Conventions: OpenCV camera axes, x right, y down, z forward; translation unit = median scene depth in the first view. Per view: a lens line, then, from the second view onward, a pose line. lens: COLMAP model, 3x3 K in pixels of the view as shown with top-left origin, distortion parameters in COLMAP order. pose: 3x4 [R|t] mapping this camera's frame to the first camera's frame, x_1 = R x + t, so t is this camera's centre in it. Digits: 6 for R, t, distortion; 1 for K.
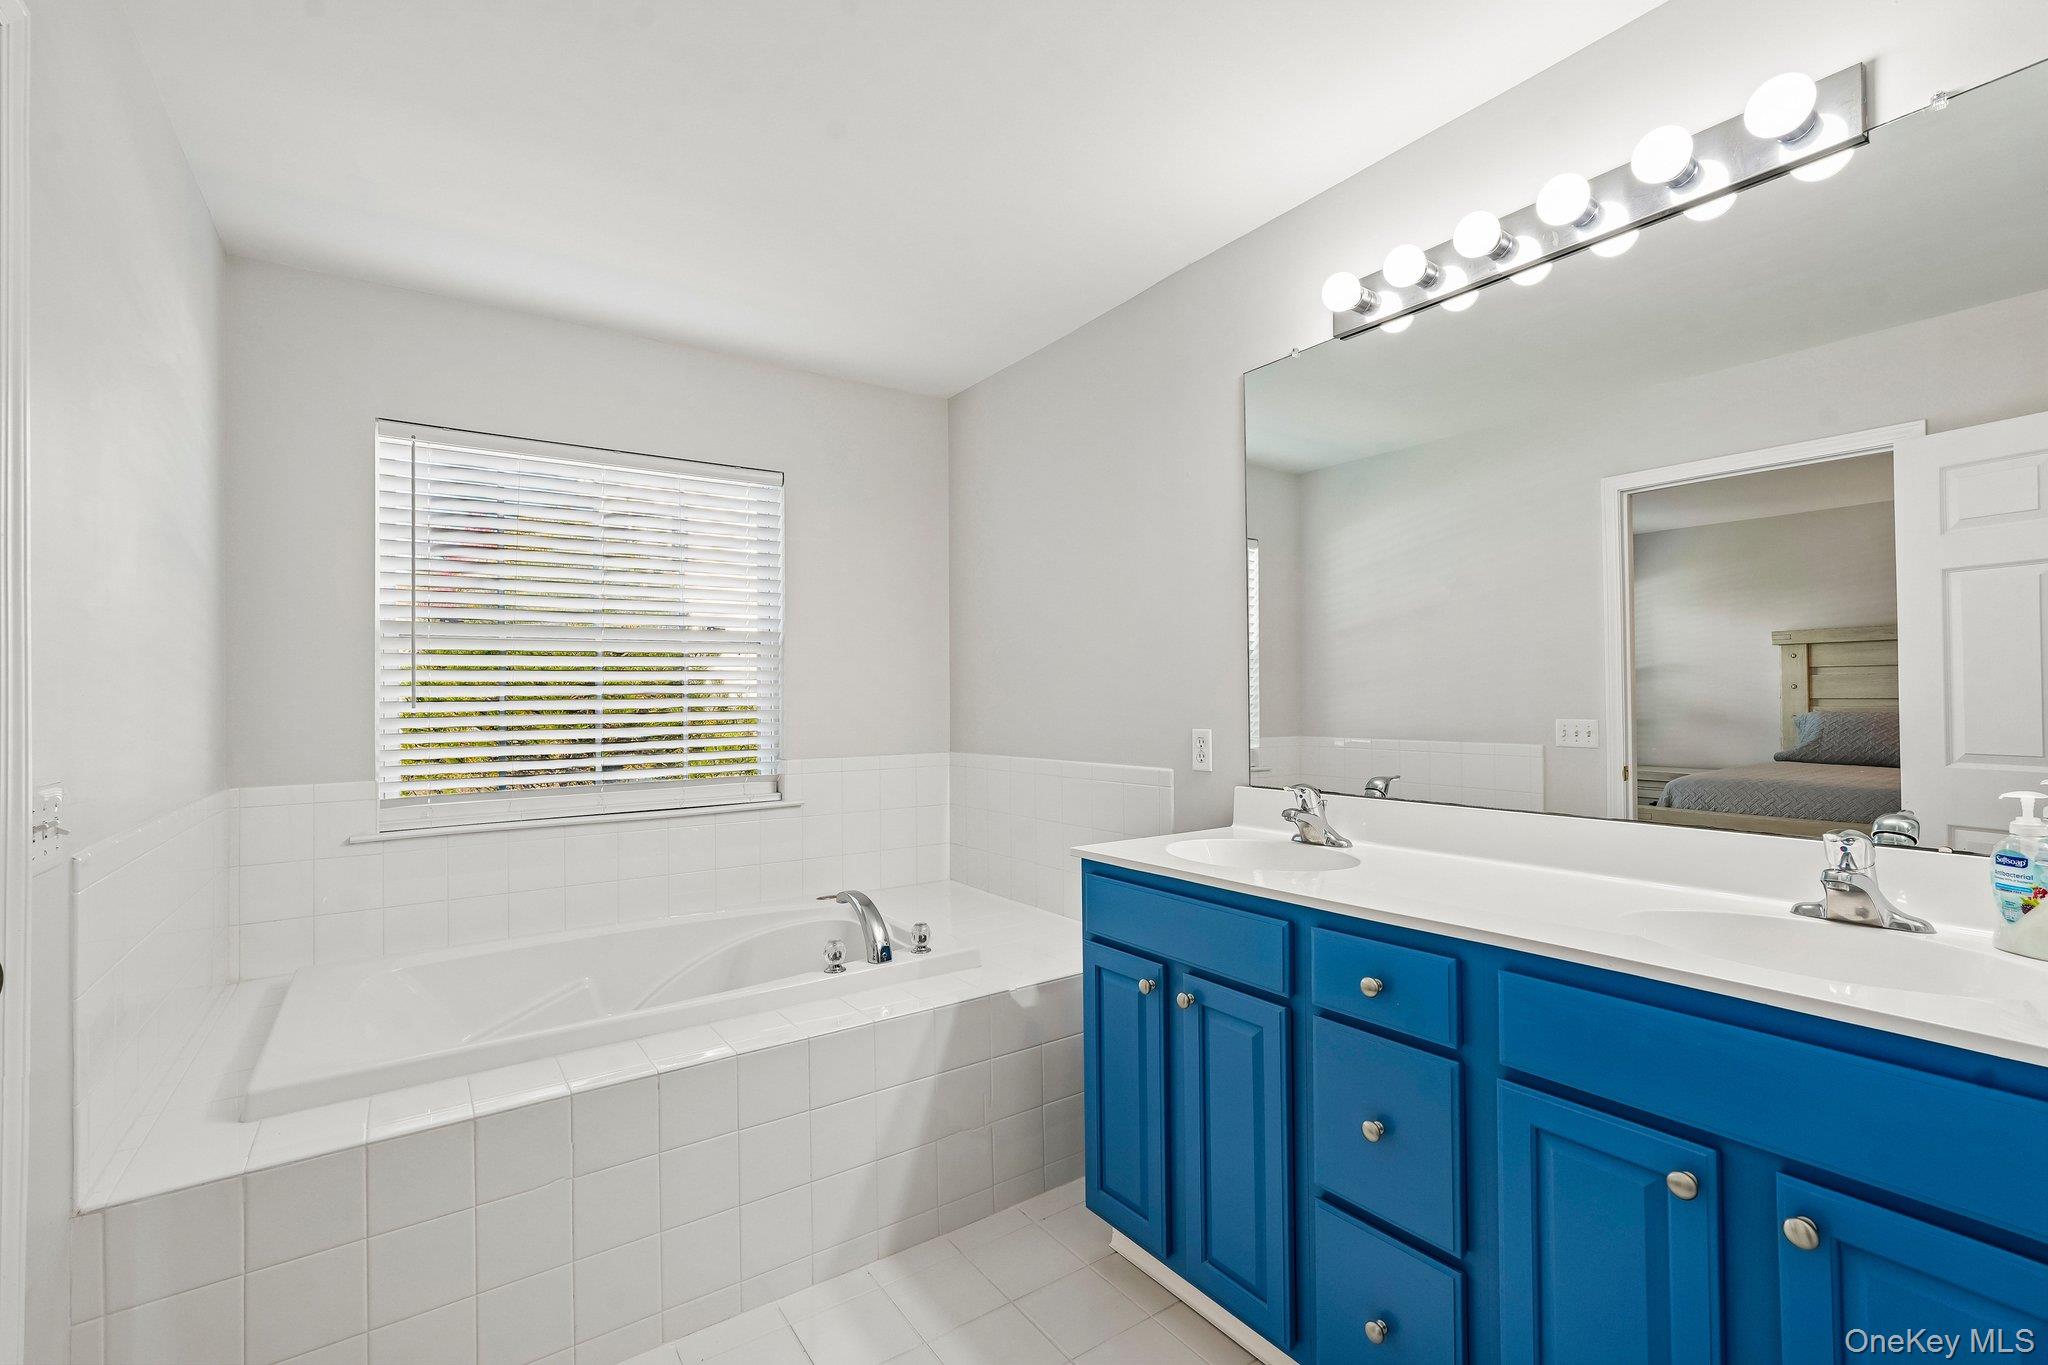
lens RADIAL K [[896.6, 0, 1024.0], [0, 896.6, 682.5], [0, 0, 1]] dist [-0.023316, 0.010402]
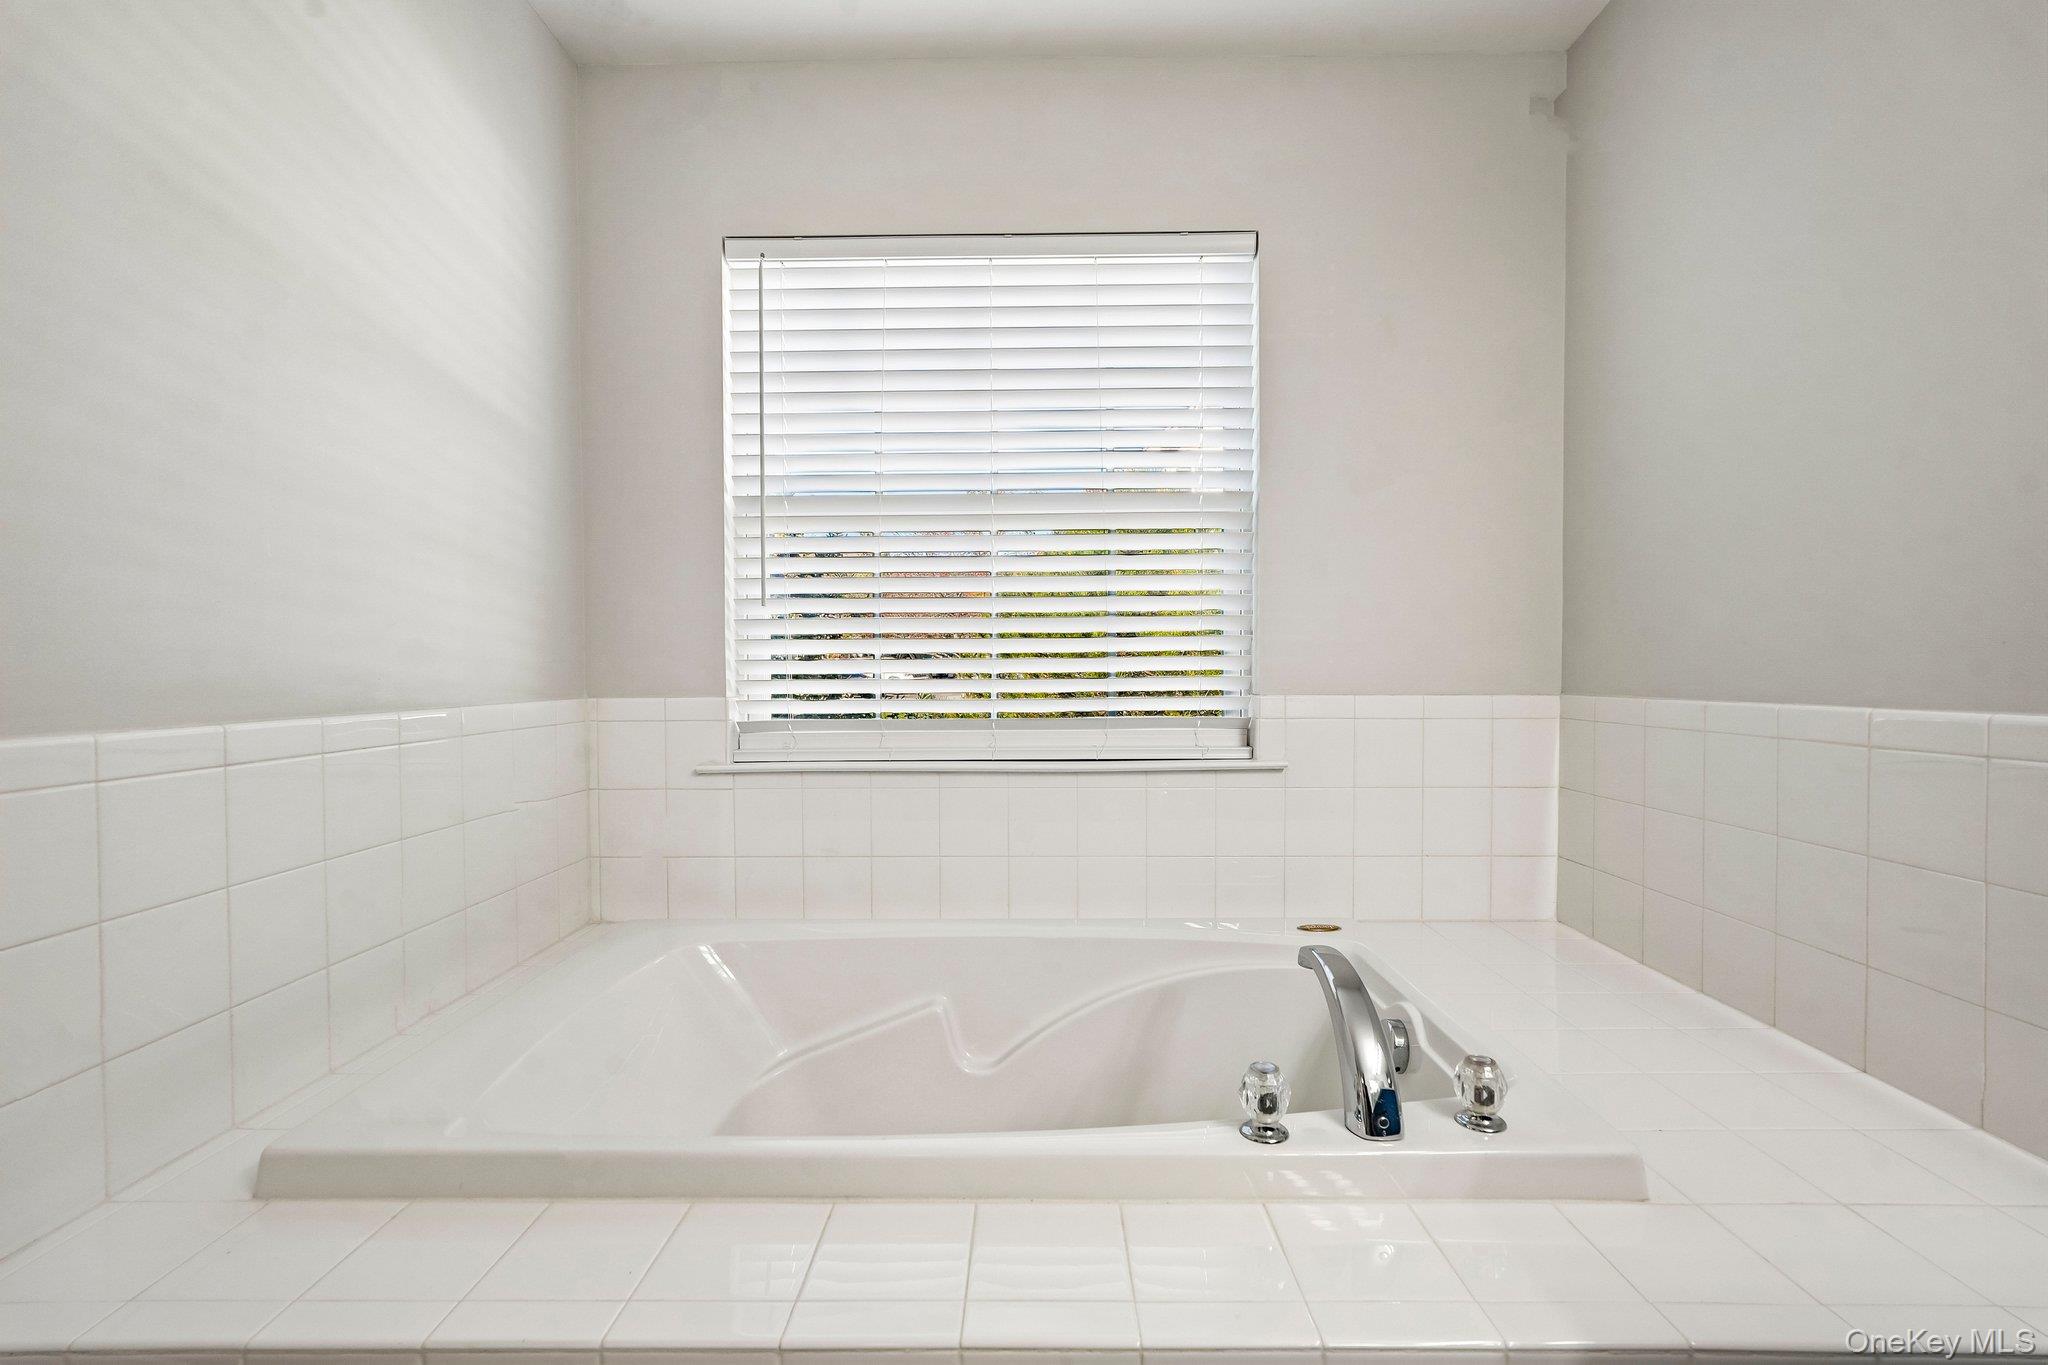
lens RADIAL K [[896.6, 0, 1024.0], [0, 896.6, 682.5], [0, 0, 1]] dist [-0.023316, 0.010402]
pose [[0.813920, 0.020530, -0.580614, -0.043543], [0.004834, 0.999102, 0.042105, 0.059846], [0.580956, -0.037076, 0.813090, 0.465798]]
